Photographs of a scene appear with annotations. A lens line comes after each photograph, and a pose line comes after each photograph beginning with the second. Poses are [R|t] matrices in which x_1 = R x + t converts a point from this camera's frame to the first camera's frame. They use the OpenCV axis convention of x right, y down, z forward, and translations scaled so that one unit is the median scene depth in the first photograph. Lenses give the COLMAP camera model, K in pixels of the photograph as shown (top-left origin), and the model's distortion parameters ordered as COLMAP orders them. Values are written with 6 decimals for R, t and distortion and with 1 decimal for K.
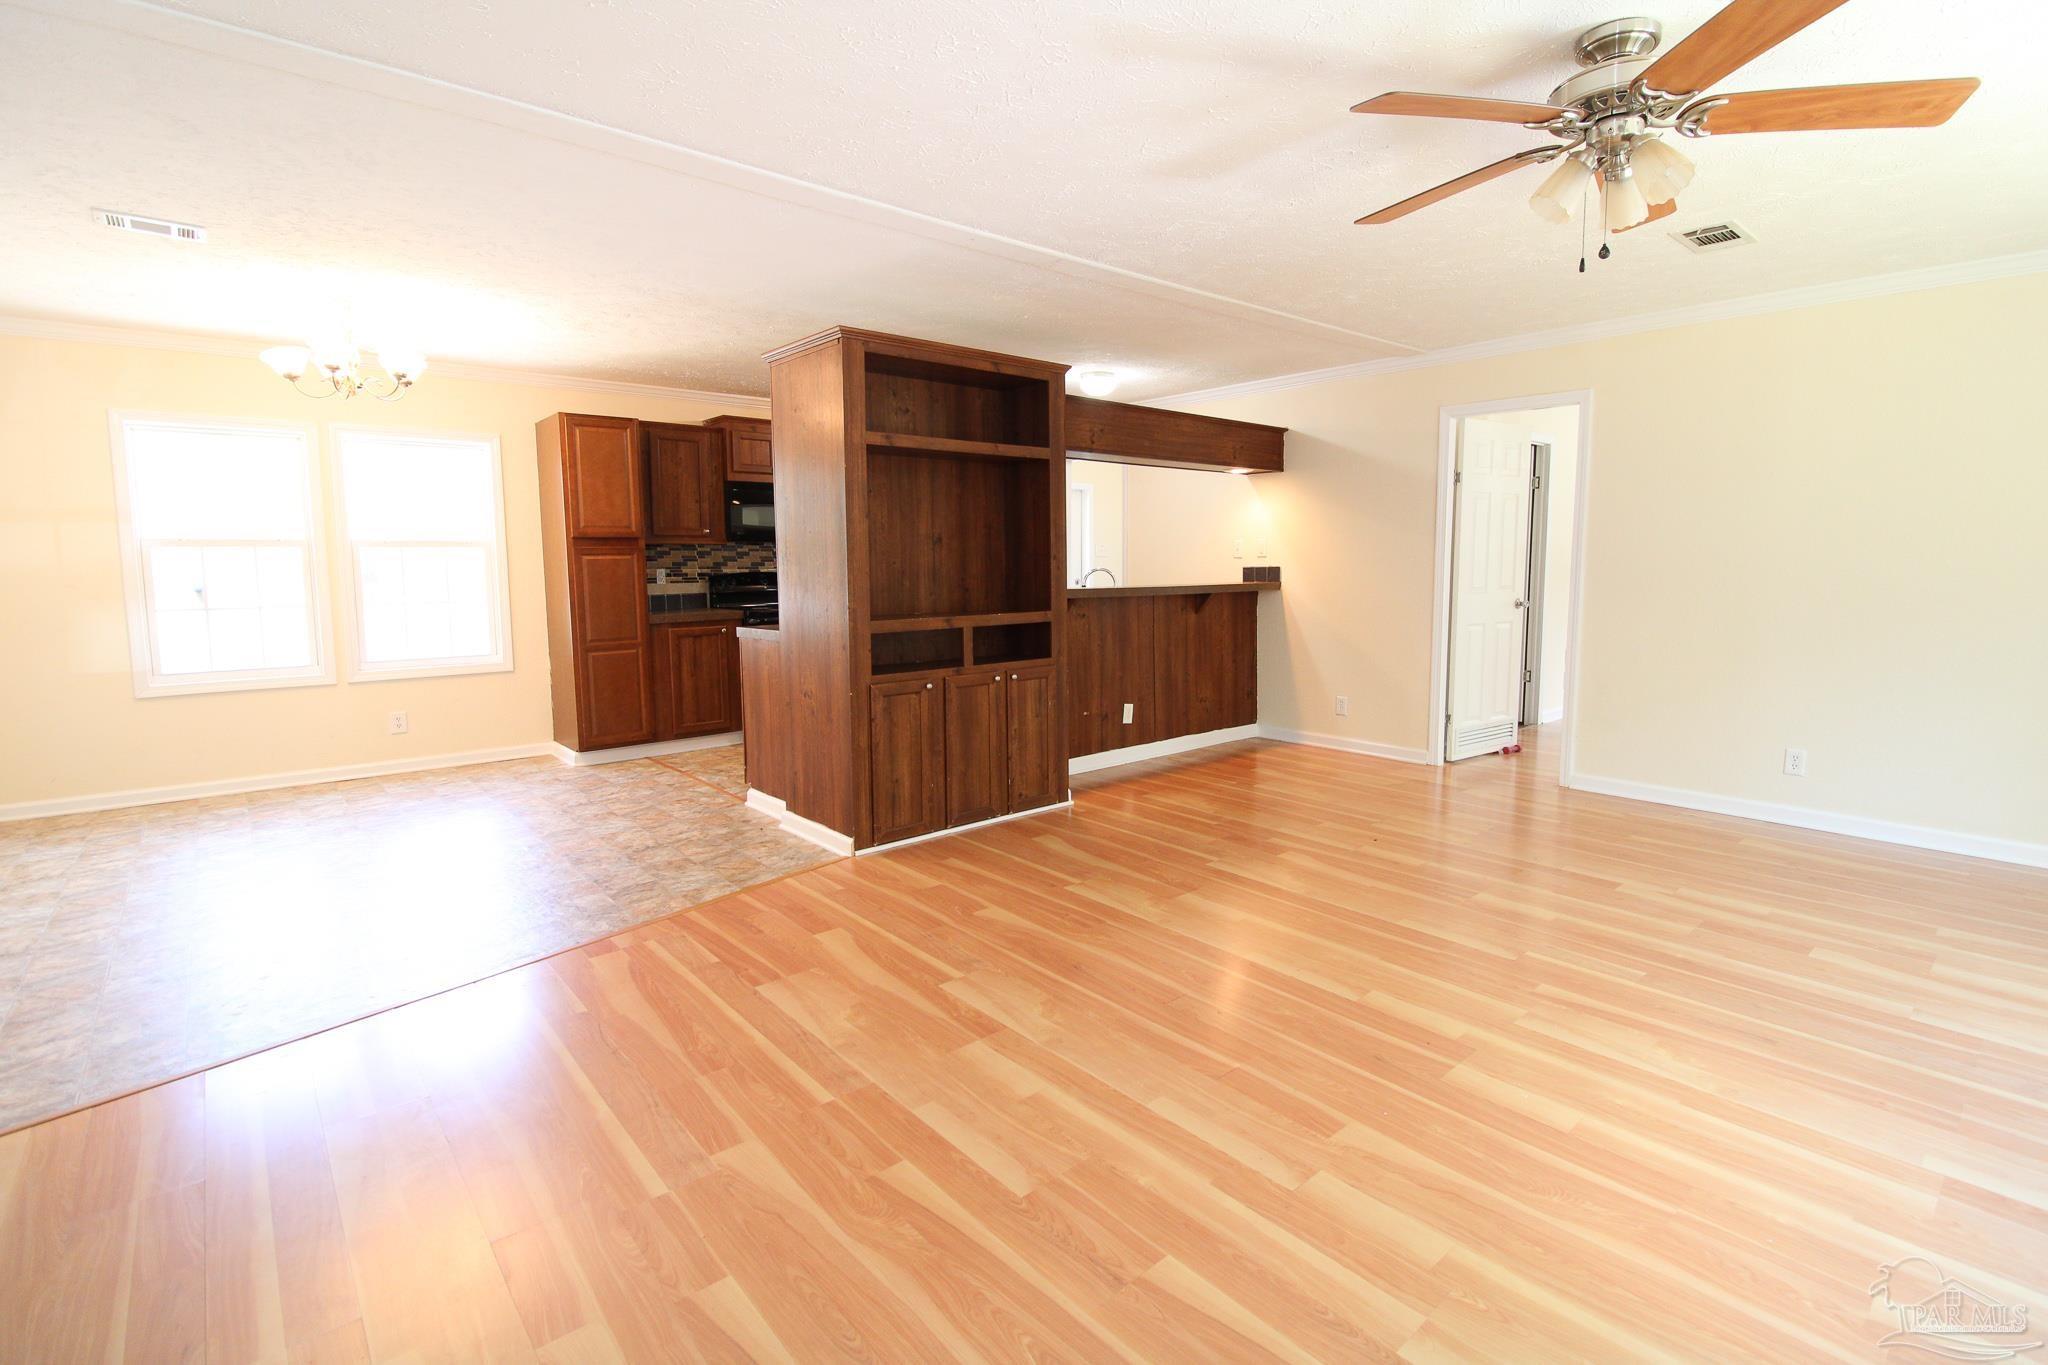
lens RADIAL K [[951.0, 0, 1027.2], [0, 951.0, 673.6], [0, 0, 1]] dist [-0.014448, -0.007241]
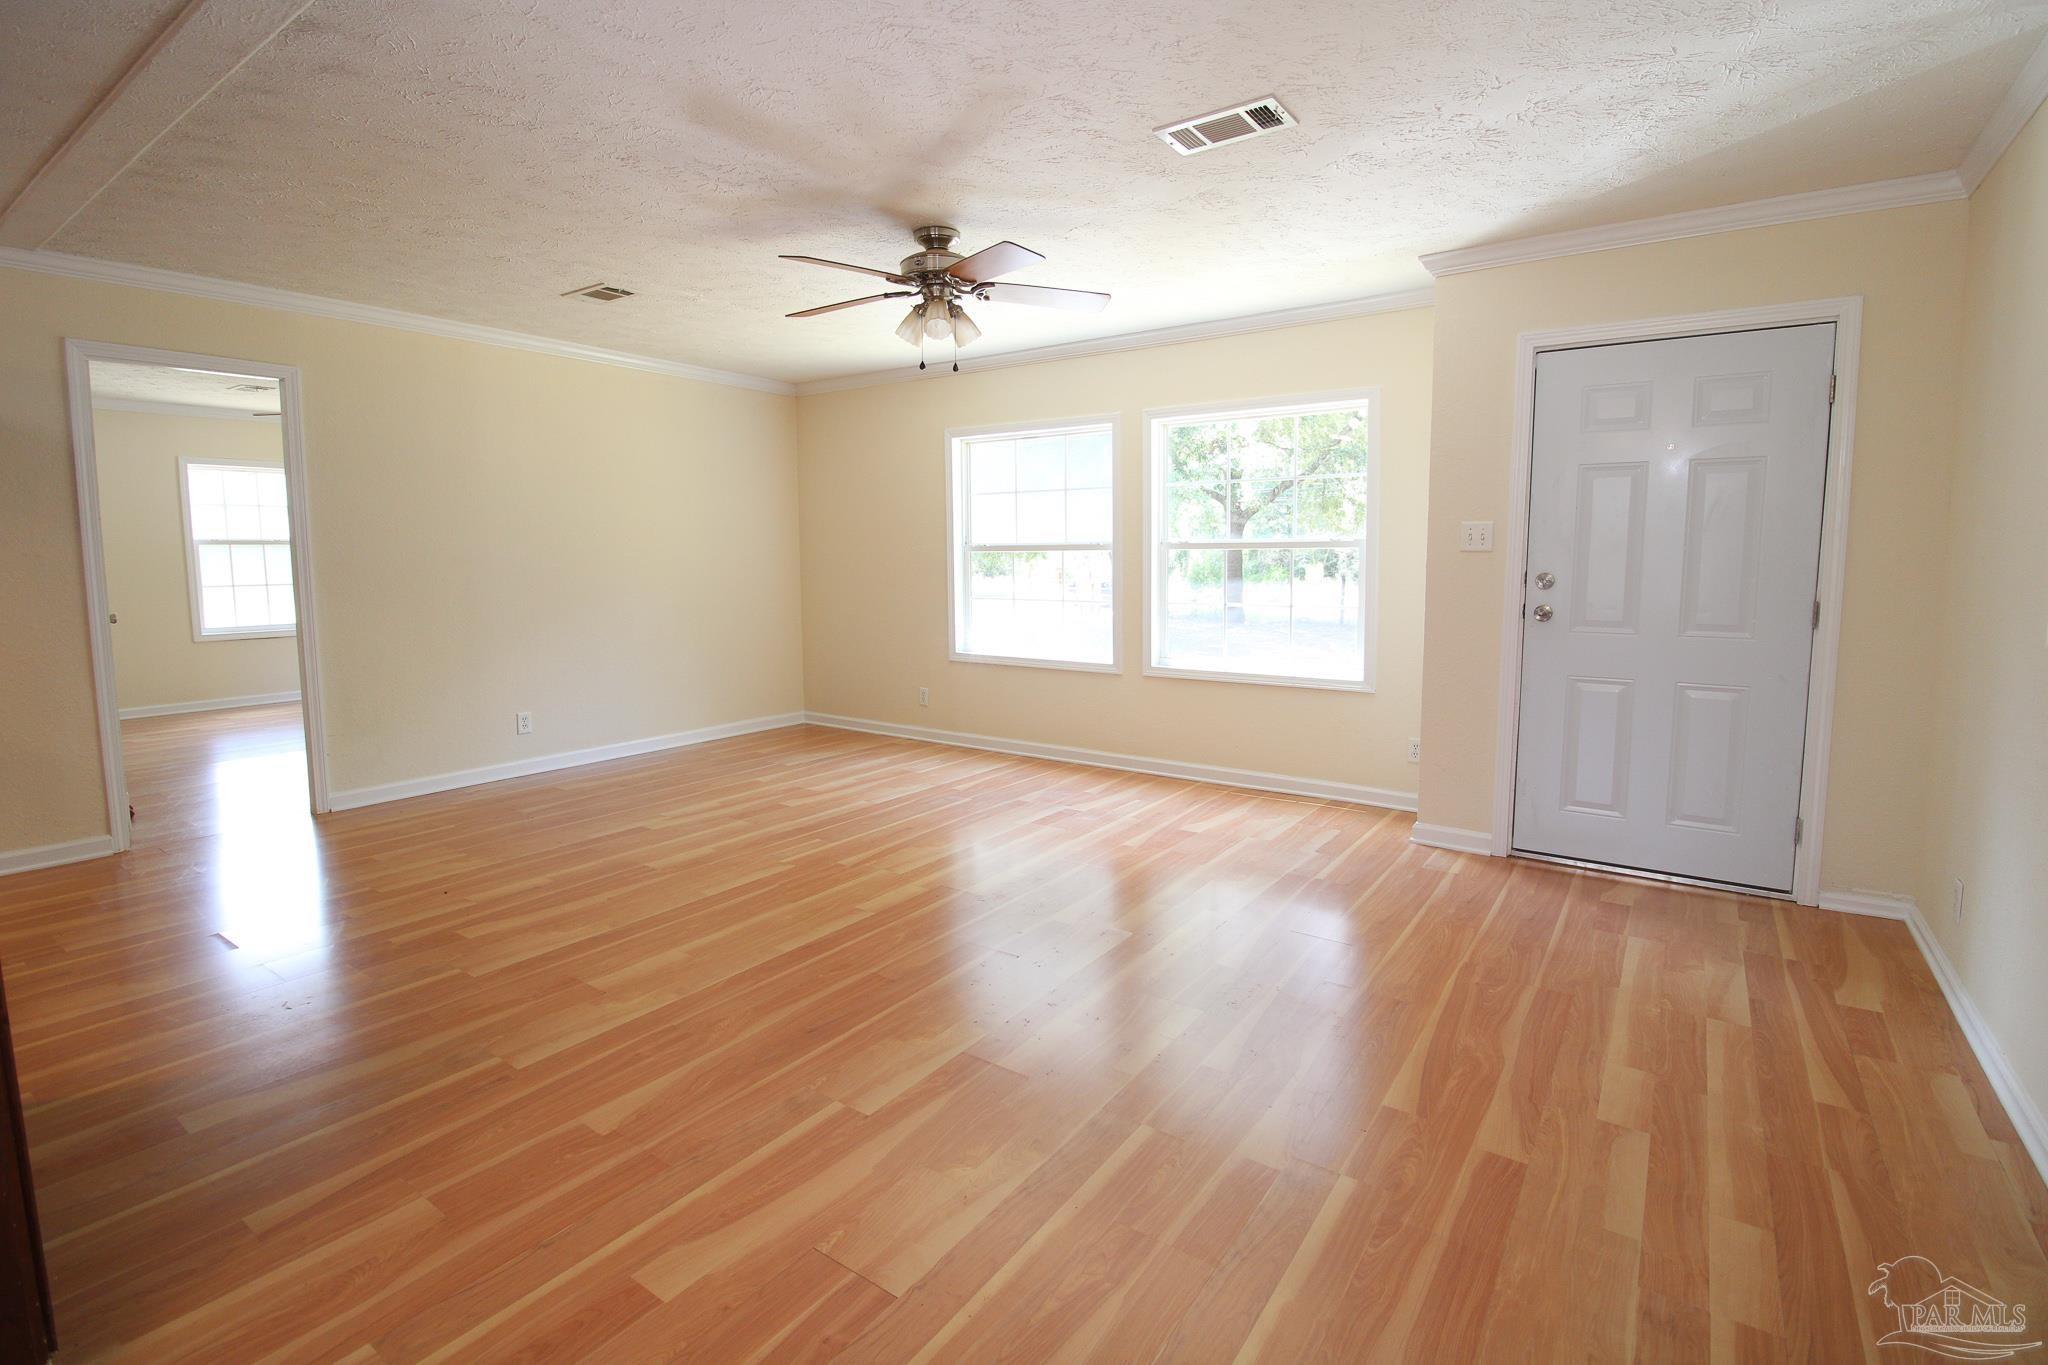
lens RADIAL K [[951.0, 0, 1037.4], [0, 951.0, 681.0], [0, 0, 1]] dist [-0.014448, -0.007241]
pose [[-0.260708, -0.126546, 0.957088, -0.689975], [0.122610, 0.979004, 0.162842, -0.101145], [-0.957600, 0.159802, -0.239719, 0.847683]]
